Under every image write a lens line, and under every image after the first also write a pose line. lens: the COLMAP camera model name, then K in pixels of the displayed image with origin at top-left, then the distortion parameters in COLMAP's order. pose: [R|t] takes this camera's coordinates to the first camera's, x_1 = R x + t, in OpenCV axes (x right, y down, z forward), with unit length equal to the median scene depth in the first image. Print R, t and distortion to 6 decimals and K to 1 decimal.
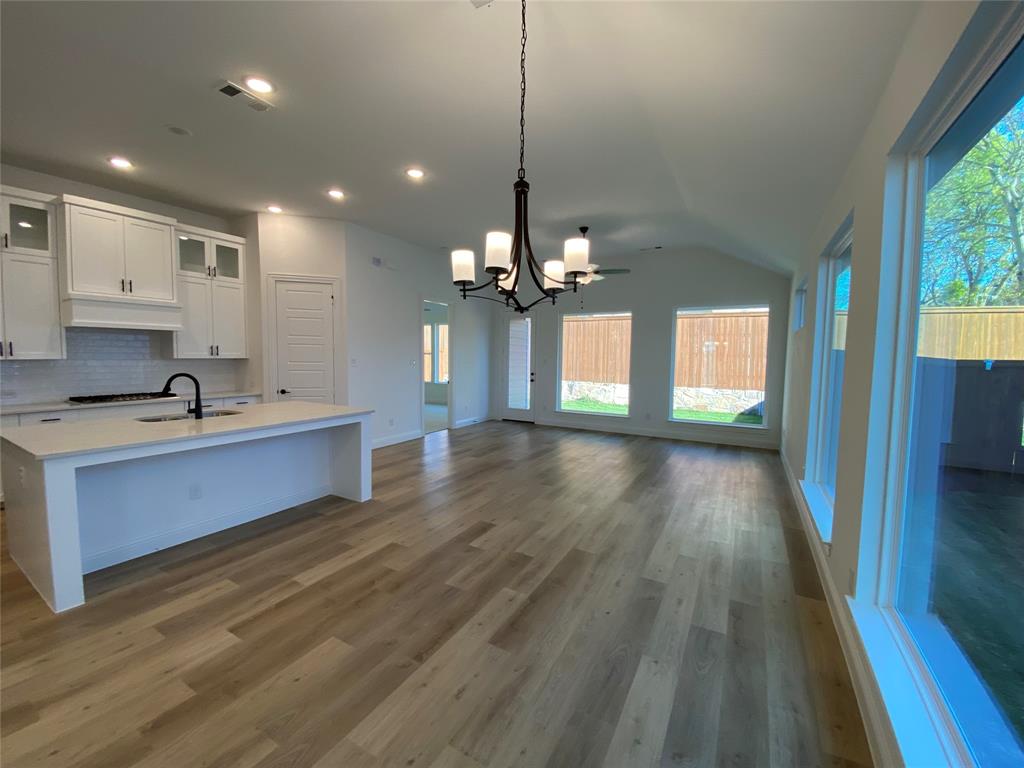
lens RADIAL K [[410.5, 0, 512.0], [0, 410.5, 384.0], [0, 0, 1]] dist [-0.000477, -0.013413]
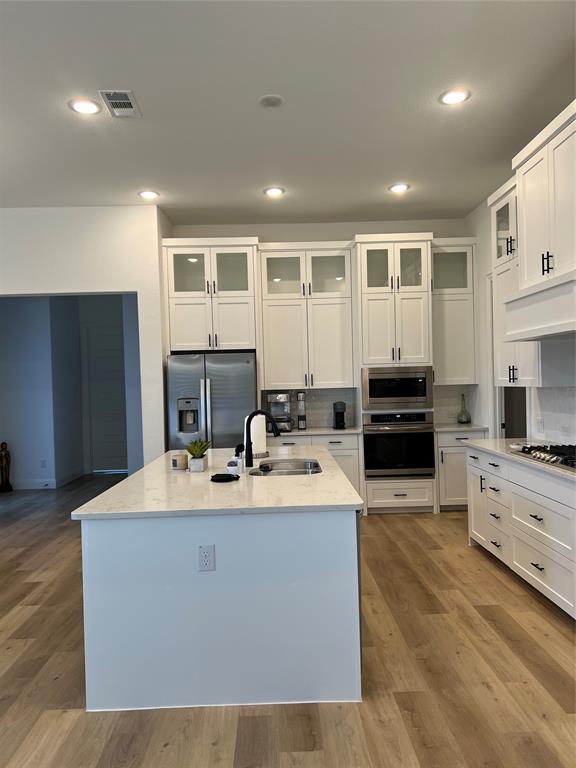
lens RADIAL K [[575.9, 0, 285.3], [0, 575.9, 388.0], [0, 0, 1]] dist [0.077622, -0.103788]
pose [[-0.866186, 0.019221, -0.499352, -0.257546], [-0.017106, 0.997534, 0.068069, -0.140517], [0.499429, 0.067502, -0.863721, 1.903228]]
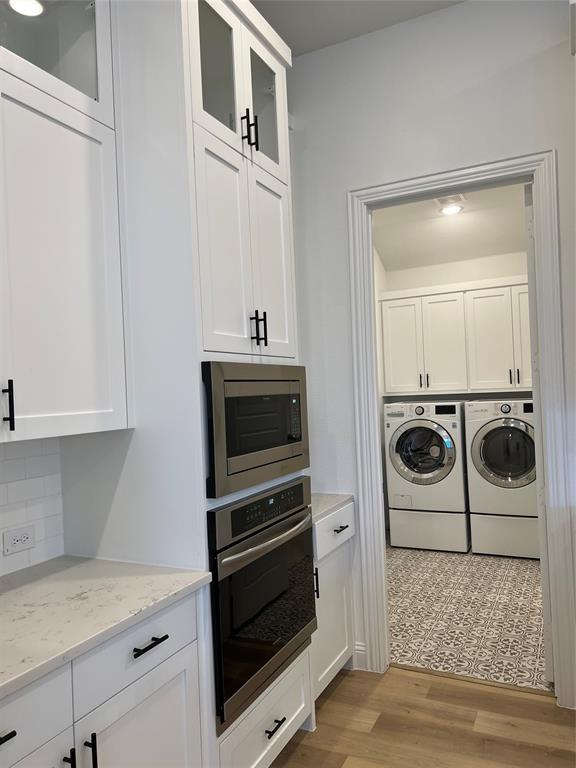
lens RADIAL K [[577.0, 0, 288.0], [0, 577.0, 384.0], [0, 0, 1]] dist [0.085235, -0.107388]
pose [[0.053639, -0.023926, -0.998274, -0.786769], [-0.024829, 0.999372, -0.025287, -0.055367], [0.998252, 0.026143, 0.053011, 0.574362]]
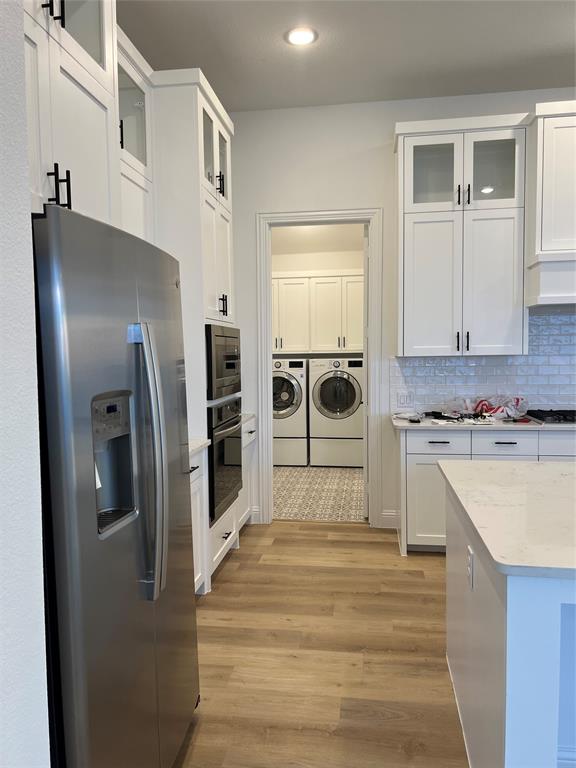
lens RADIAL K [[577.0, 0, 288.0], [0, 577.0, 384.0], [0, 0, 1]] dist [0.085235, -0.107388]
pose [[0.363487, 0.041083, -0.930693, -0.389951], [-0.048874, 0.998492, 0.024988, -0.020085], [0.930316, 0.036404, 0.364947, 0.307920]]
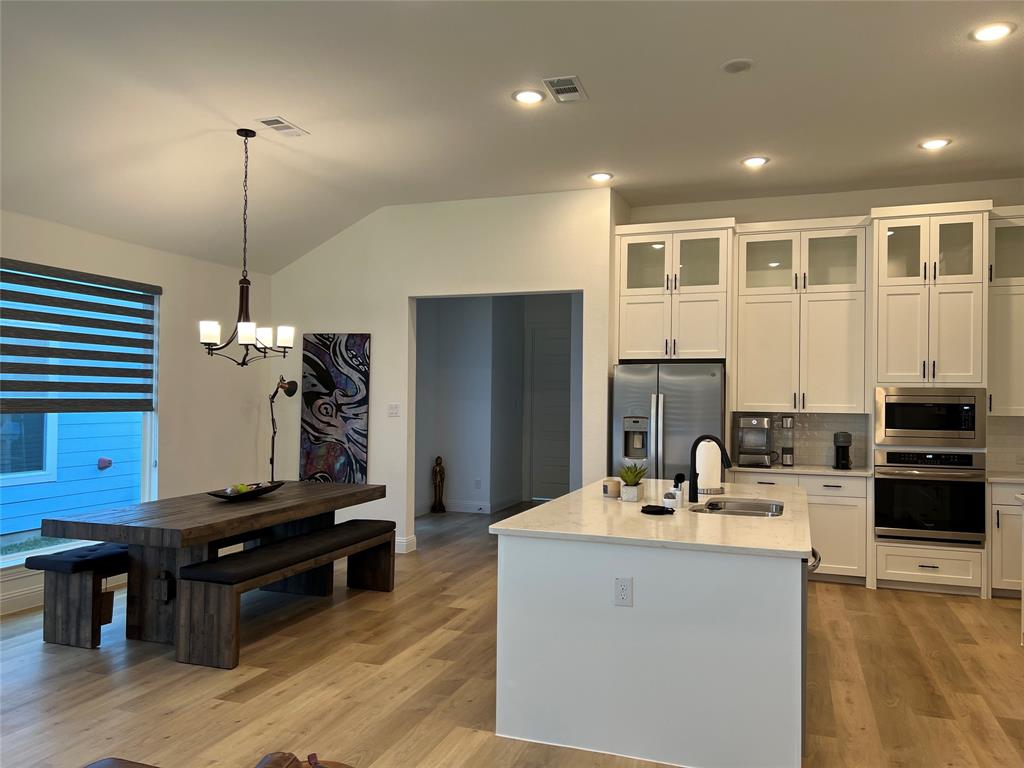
lens RADIAL K [[769.3, 0, 512.0], [0, 769.3, 384.0], [0, 0, 1]] dist [0.085235, -0.107388]
pose [[-0.986907, -0.024497, -0.159421, -0.258094], [-0.033082, 0.998129, 0.051419, -0.155696], [0.157863, 0.056020, -0.985871, 2.084876]]
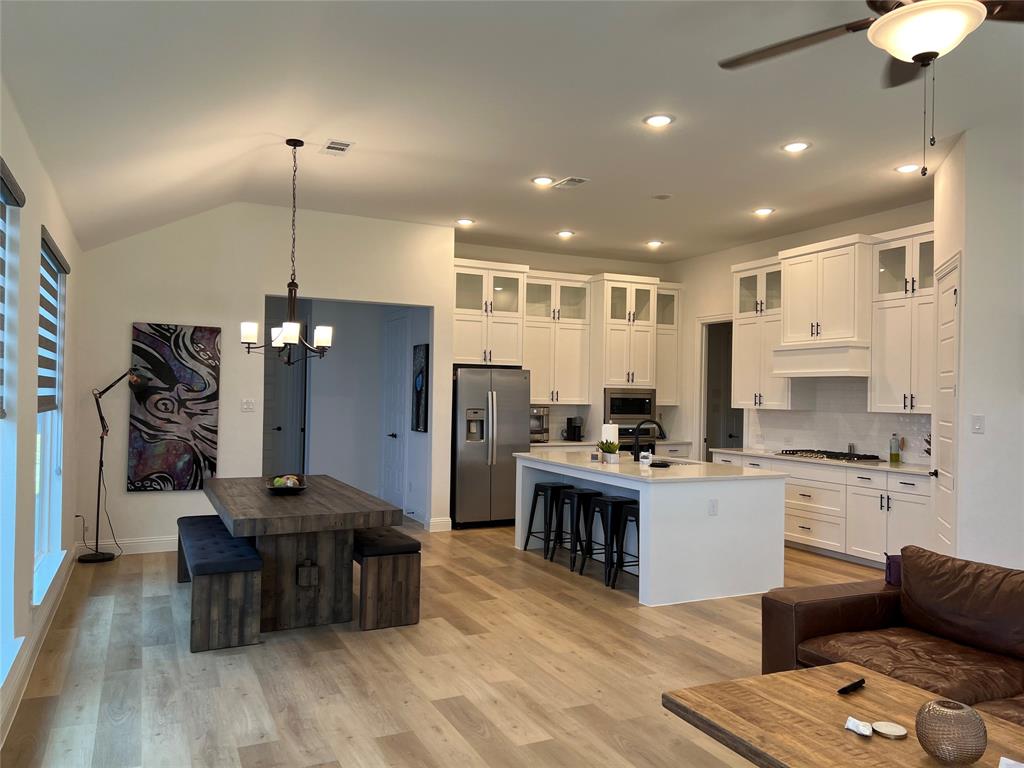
lens RADIAL K [[768.9, 0, 514.8], [0, 768.9, 386.2], [0, 0, 1]] dist [0.101399, -0.174431]
pose [[-0.577121, -0.029771, -0.816116, 1.020131], [-0.080174, 0.996573, 0.020341, -0.121725], [0.812714, 0.077170, -0.577530, 1.801449]]
